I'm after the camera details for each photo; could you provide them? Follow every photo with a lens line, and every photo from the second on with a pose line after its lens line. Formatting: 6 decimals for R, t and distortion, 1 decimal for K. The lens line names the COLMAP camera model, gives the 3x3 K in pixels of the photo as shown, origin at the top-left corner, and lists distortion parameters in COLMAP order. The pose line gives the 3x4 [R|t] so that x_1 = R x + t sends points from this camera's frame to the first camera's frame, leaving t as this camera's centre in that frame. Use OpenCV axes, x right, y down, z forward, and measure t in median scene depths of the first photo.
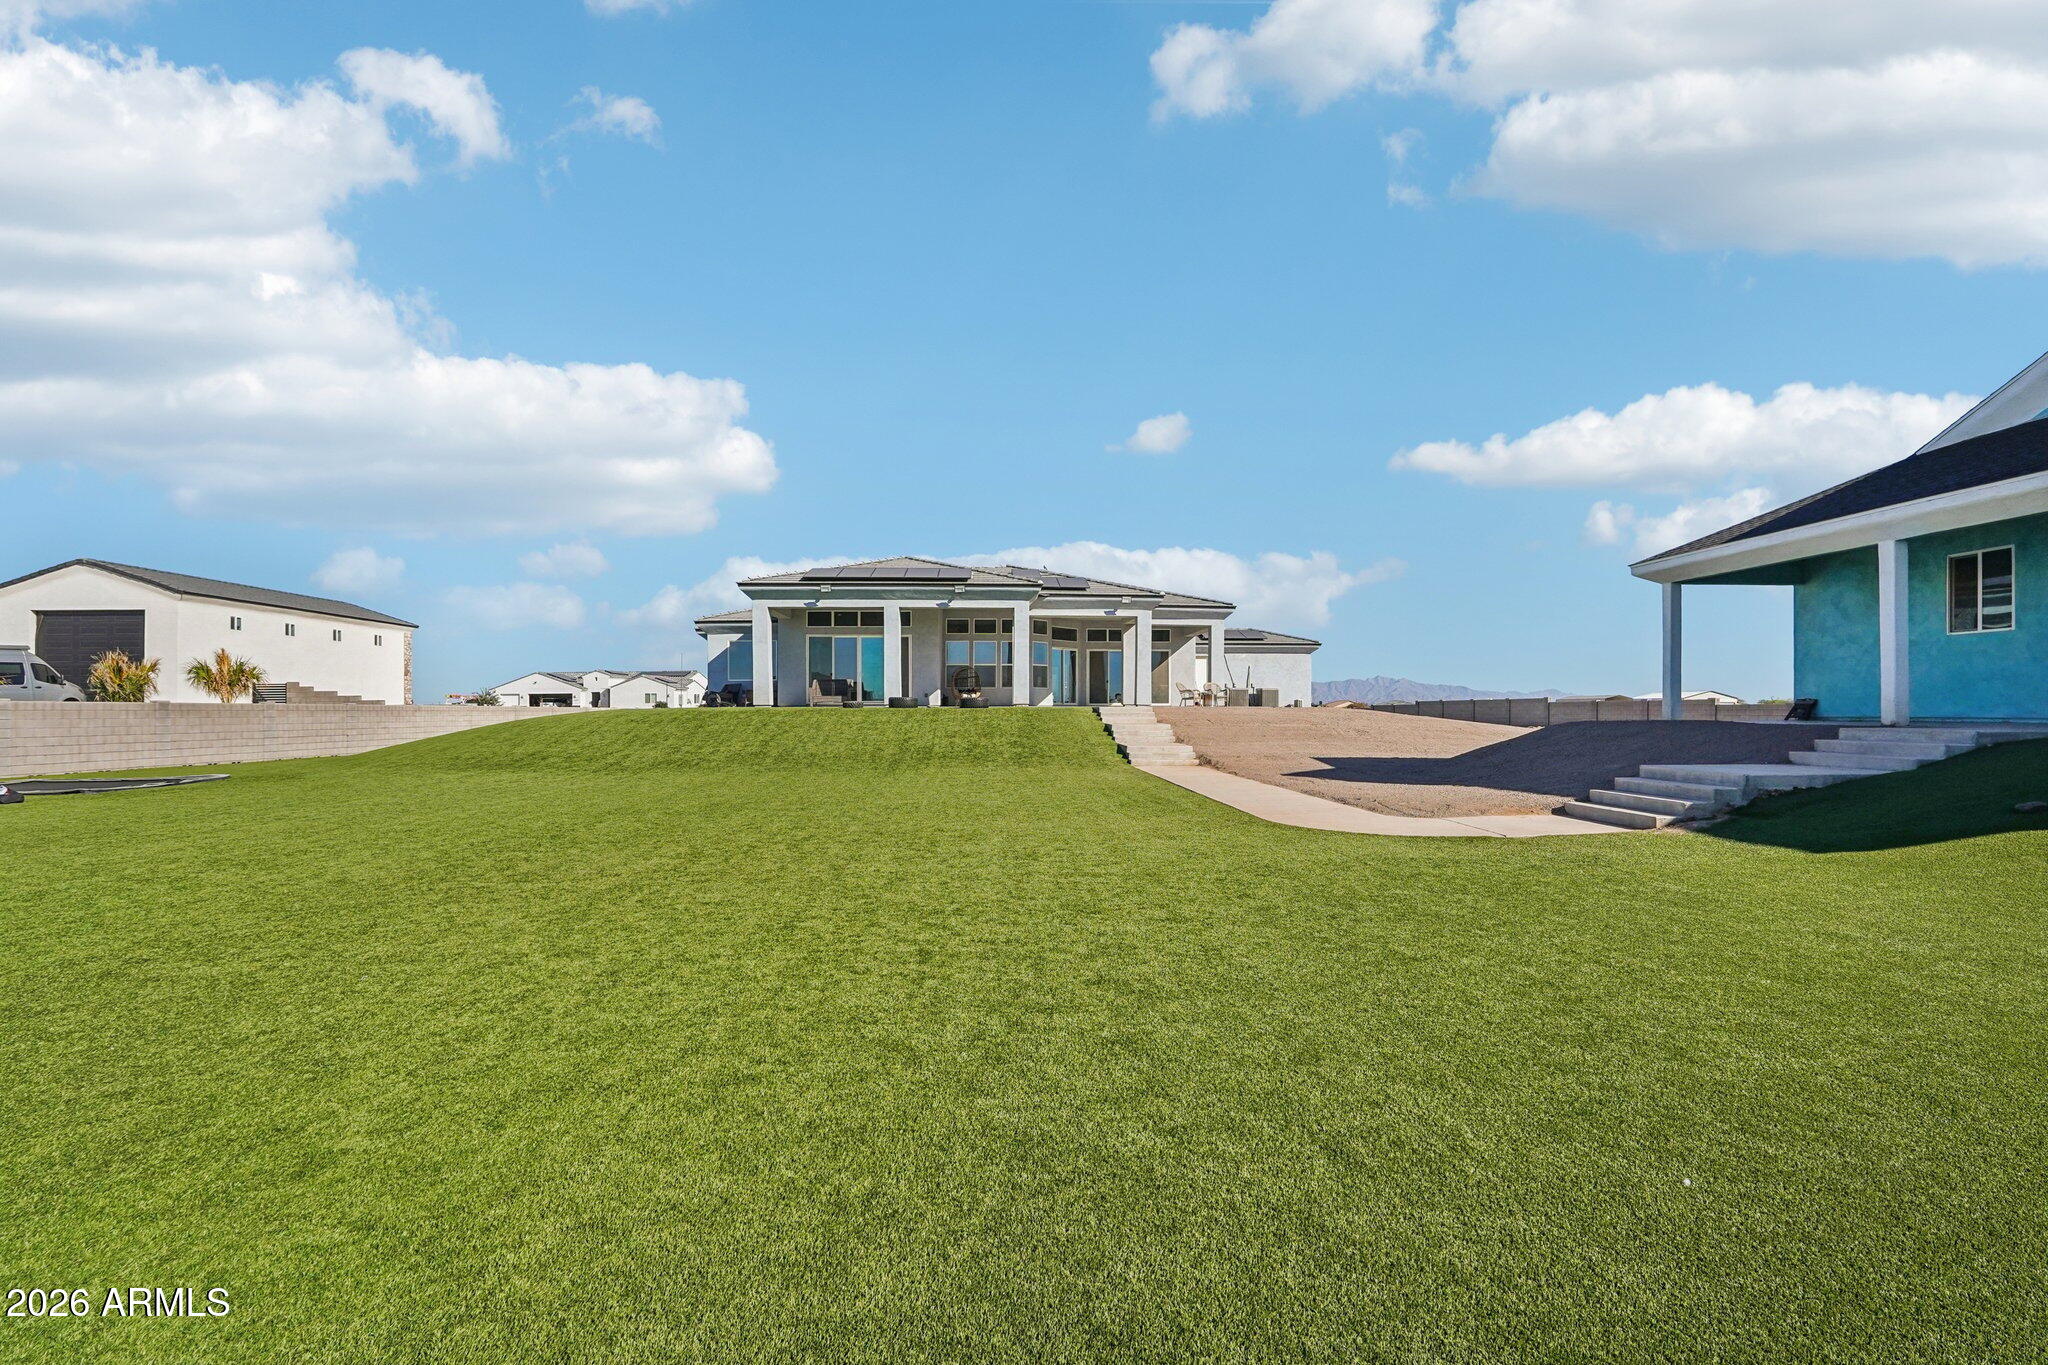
lens RADIAL K [[918.3, 0, 1017.4], [0, 918.3, 693.2], [0, 0, 1]] dist [0.001541, -0.000214]
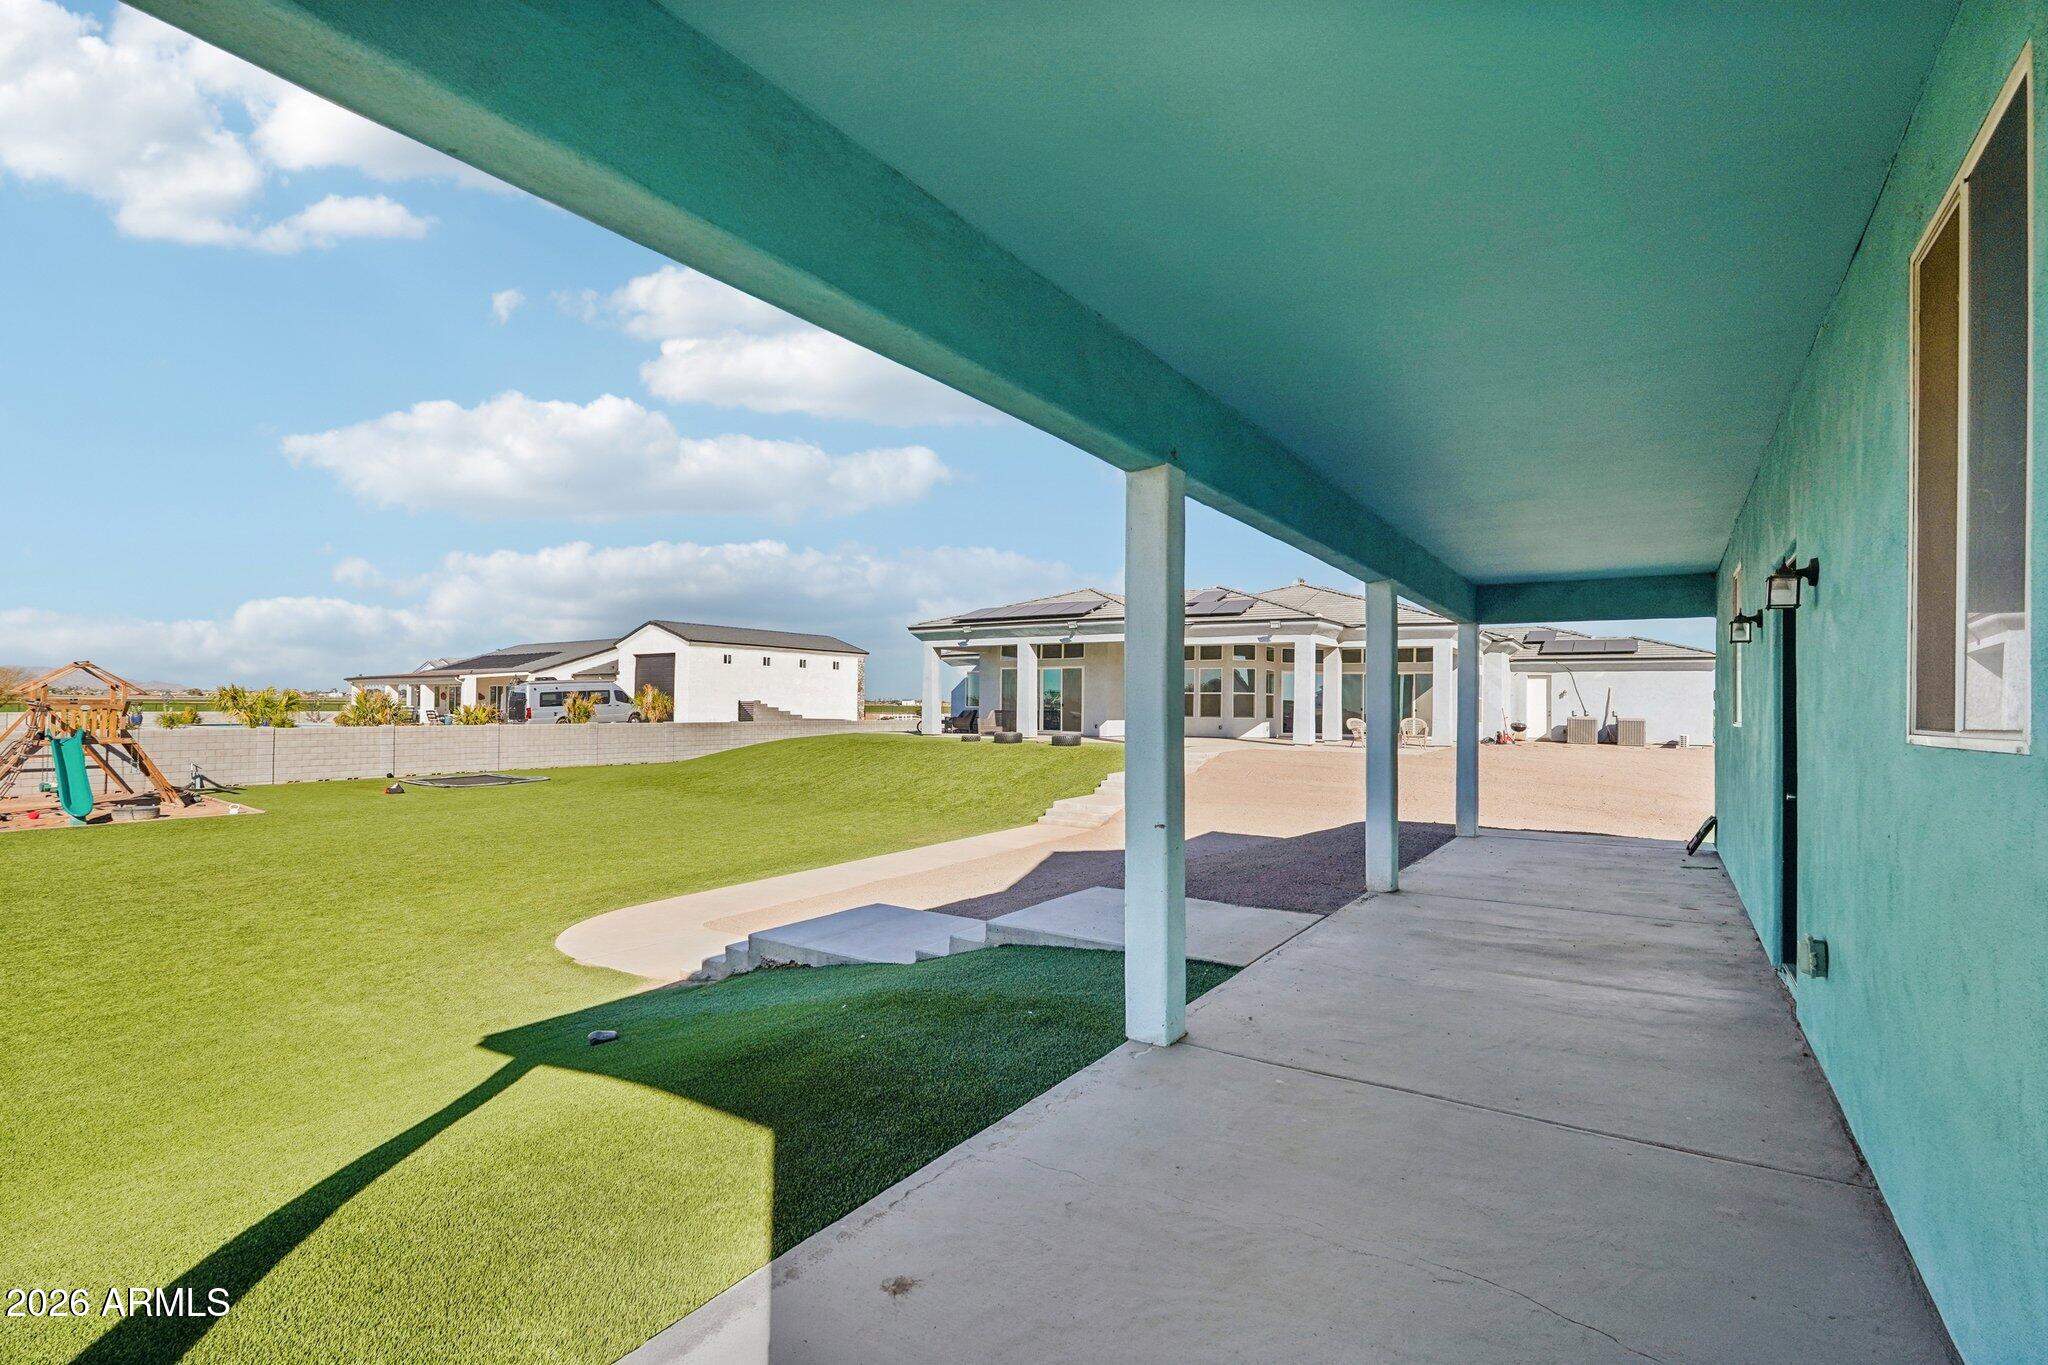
lens RADIAL K [[918.3, 0, 1017.7], [0, 918.3, 689.3], [0, 0, 1]] dist [0.001541, -0.000214]
pose [[0.801396, 0.004622, -0.598117, 0.437009], [-0.003728, 0.999989, 0.002732, -0.040354], [0.598123, 0.000040, 0.801404, 0.140394]]
